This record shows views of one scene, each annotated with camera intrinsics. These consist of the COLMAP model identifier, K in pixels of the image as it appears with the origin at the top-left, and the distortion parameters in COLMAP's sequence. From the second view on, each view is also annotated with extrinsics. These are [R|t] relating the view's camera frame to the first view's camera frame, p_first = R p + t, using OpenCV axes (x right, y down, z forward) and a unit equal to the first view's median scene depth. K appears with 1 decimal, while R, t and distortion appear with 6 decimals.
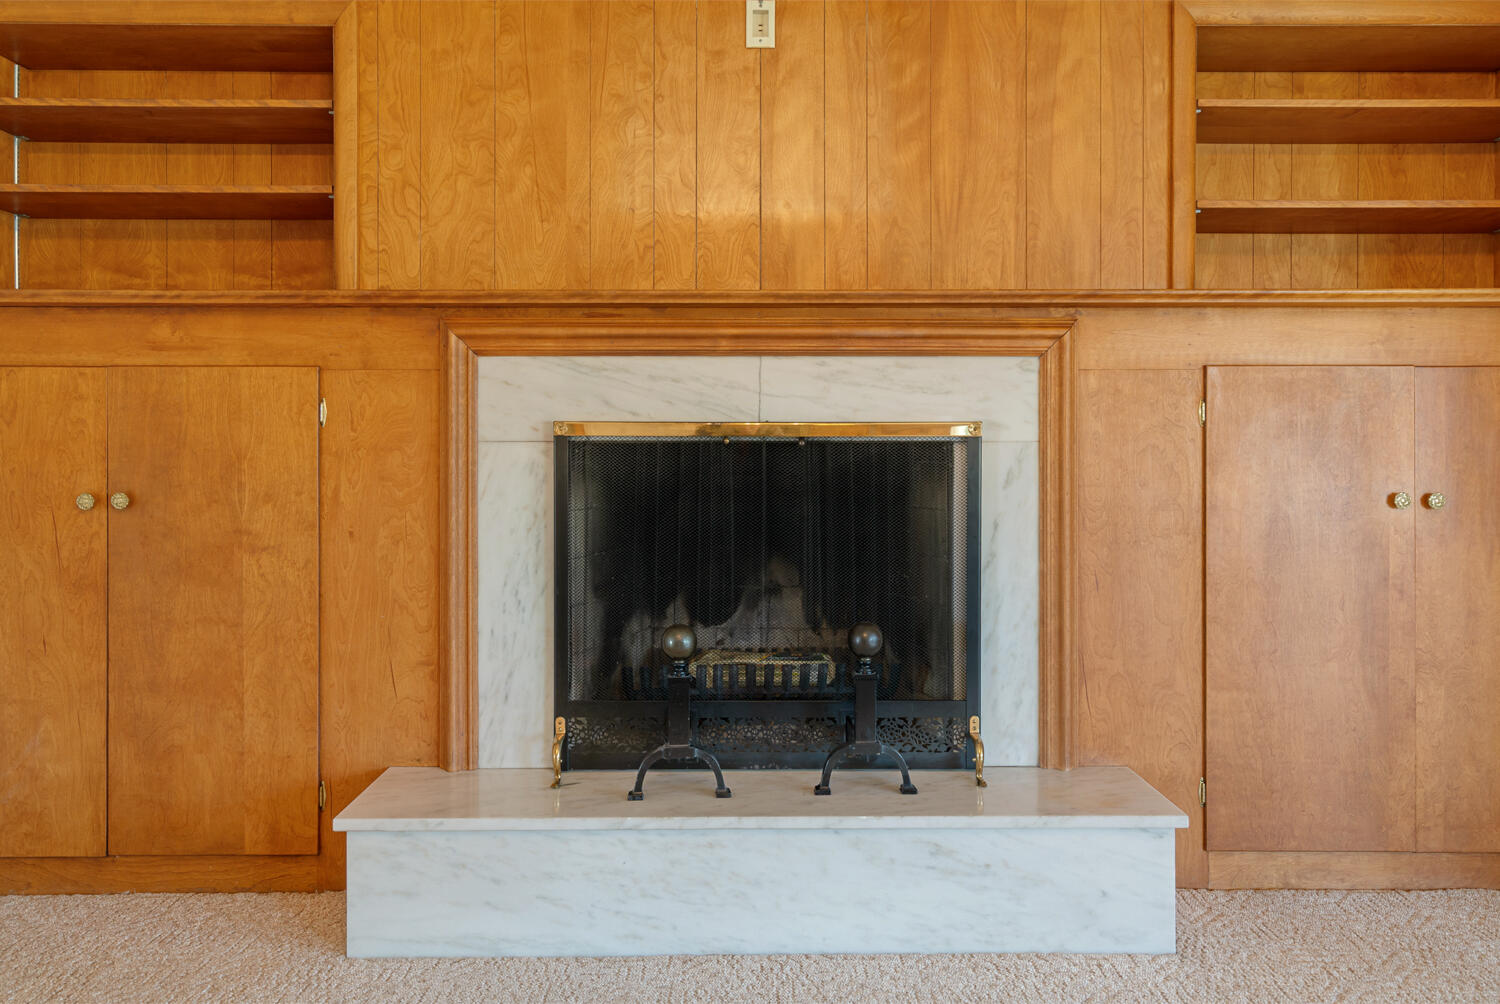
lens RADIAL K [[1079.4, 0, 748.7], [0, 1079.4, 453.4], [0, 0, 1]] dist [0.008308, 0.005066]
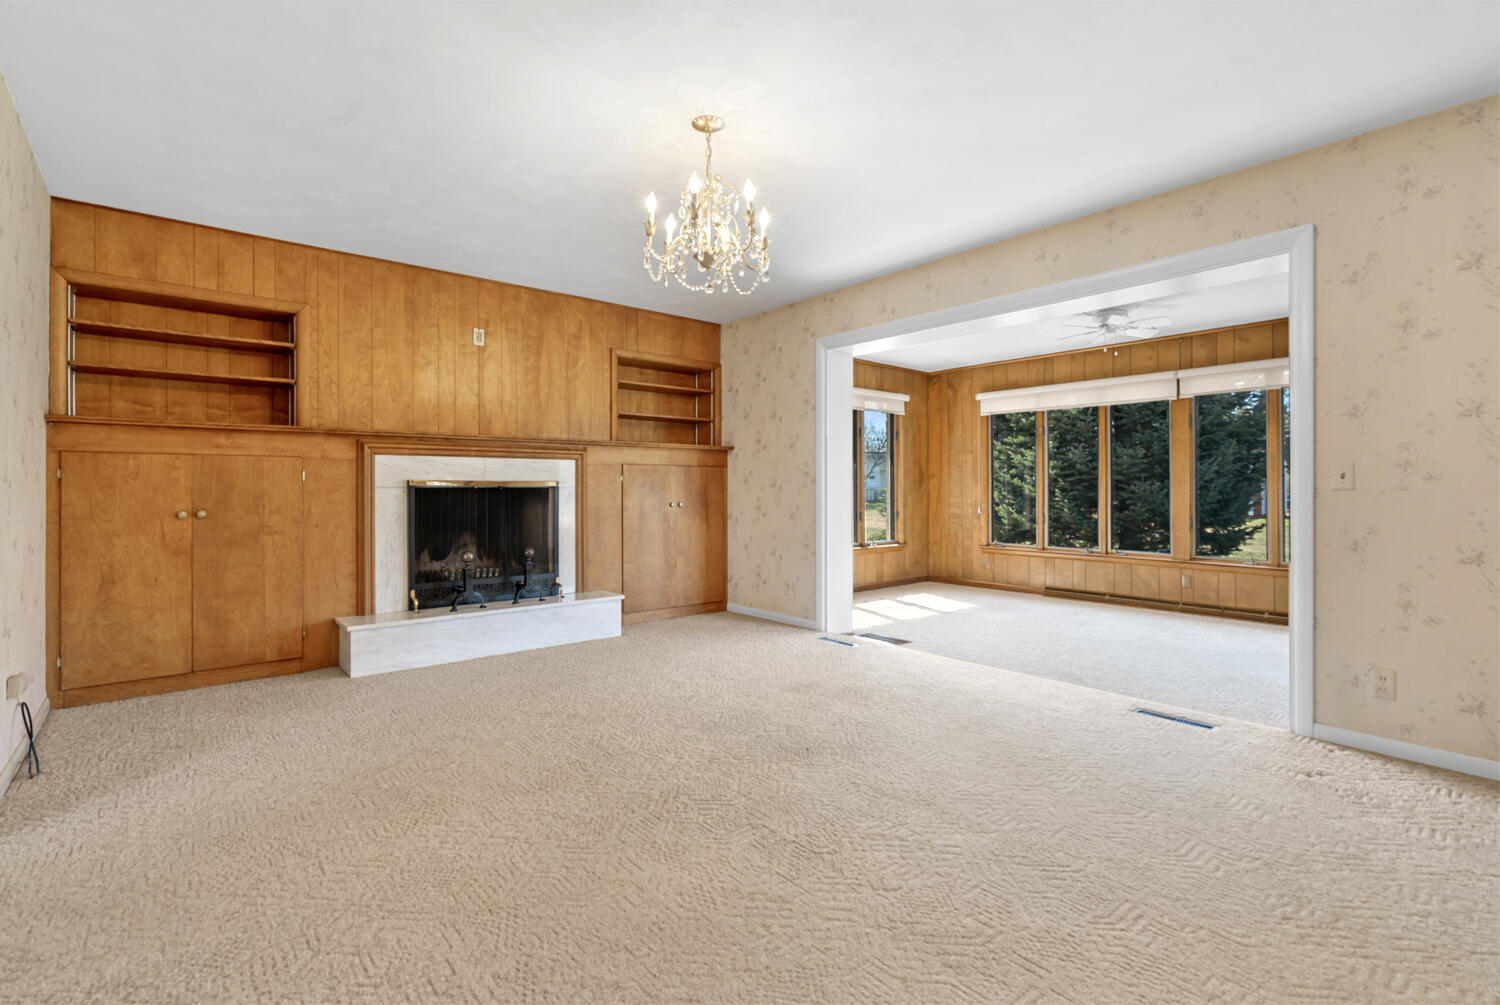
lens RADIAL K [[693.8, 0, 751.0], [0, 693.8, 488.2], [0, 0, 1]] dist [-0.001666, 0.002310]
pose [[0.764625, -0.001129, 0.644474, -0.623287], [0.004373, 0.999985, -0.003436, -0.000286], [-0.644460, 0.005446, 0.764618, -0.837433]]
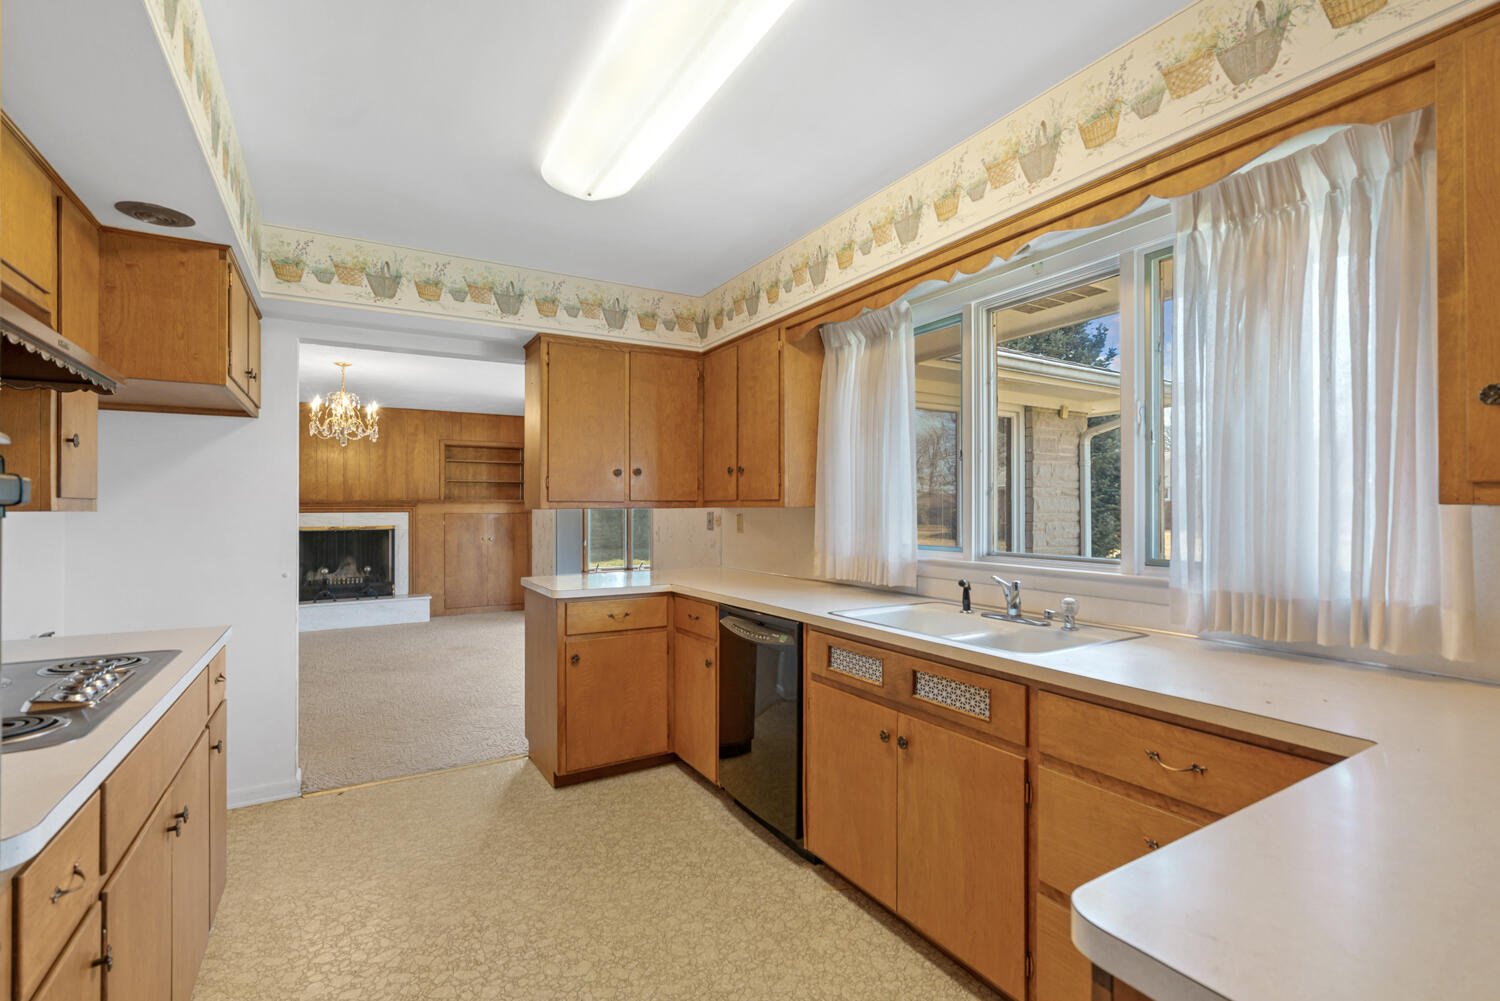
lens RADIAL K [[693.8, 0, 744.2], [0, 693.8, 506.7], [0, 0, 1]] dist [-0.001666, 0.002310]
pose [[0.867370, -0.002095, 0.497659, 0.019313], [0.005889, 0.999964, -0.006054, -0.086277], [-0.497628, 0.008181, 0.867352, -2.534121]]
